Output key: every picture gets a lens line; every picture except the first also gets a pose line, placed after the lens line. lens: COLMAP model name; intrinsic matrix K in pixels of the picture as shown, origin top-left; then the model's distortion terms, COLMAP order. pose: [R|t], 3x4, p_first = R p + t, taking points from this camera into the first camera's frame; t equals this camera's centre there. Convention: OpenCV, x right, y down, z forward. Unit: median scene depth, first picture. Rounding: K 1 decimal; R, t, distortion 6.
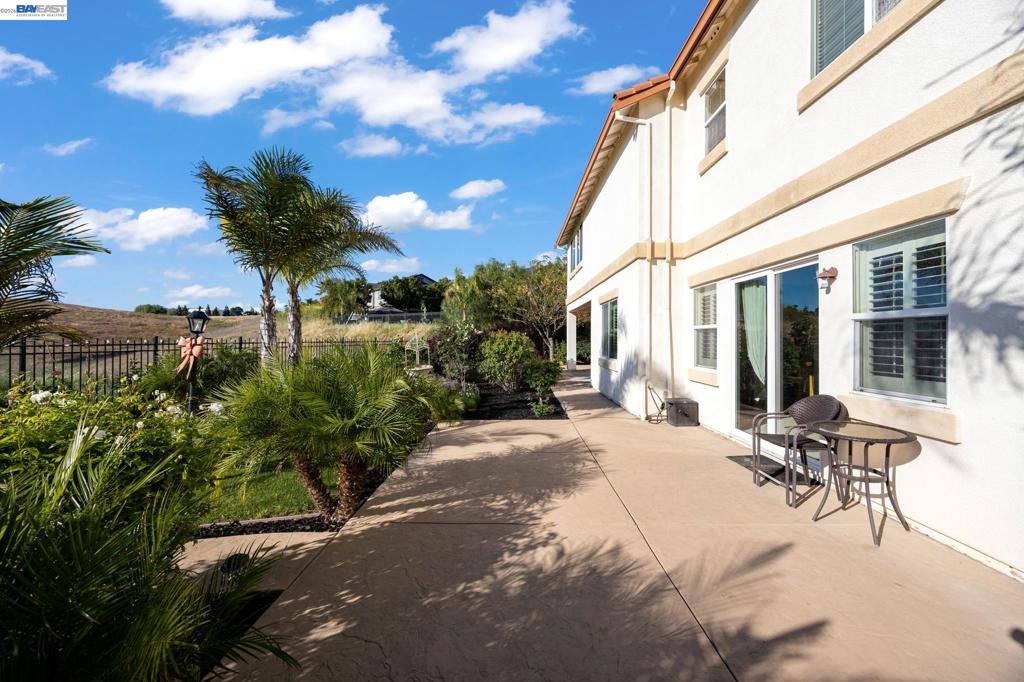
lens RADIAL K [[392.7, 0, 512.1], [0, 392.7, 340.6], [0, 0, 1]] dist [-0.002032, 0.000241]
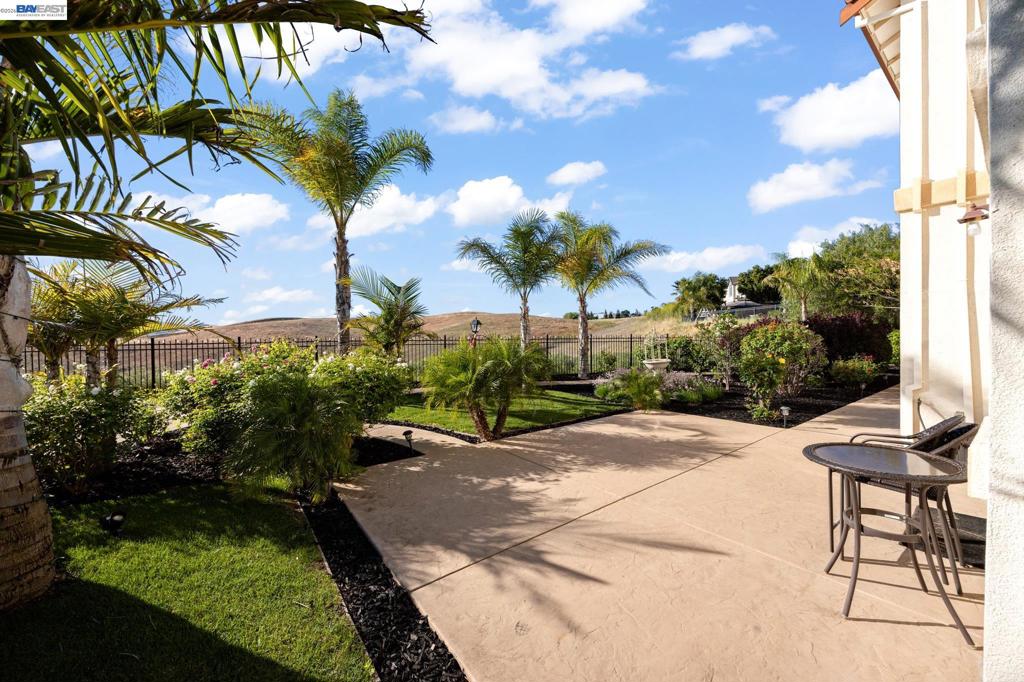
lens RADIAL K [[392.7, 0, 510.8], [0, 392.7, 342.7], [0, 0, 1]] dist [-0.002032, 0.000241]
pose [[0.597808, 0.003357, -0.801632, 0.571303], [0.005789, 0.999947, 0.008505, 0.010801], [0.801619, -0.009724, 0.597757, 0.050353]]
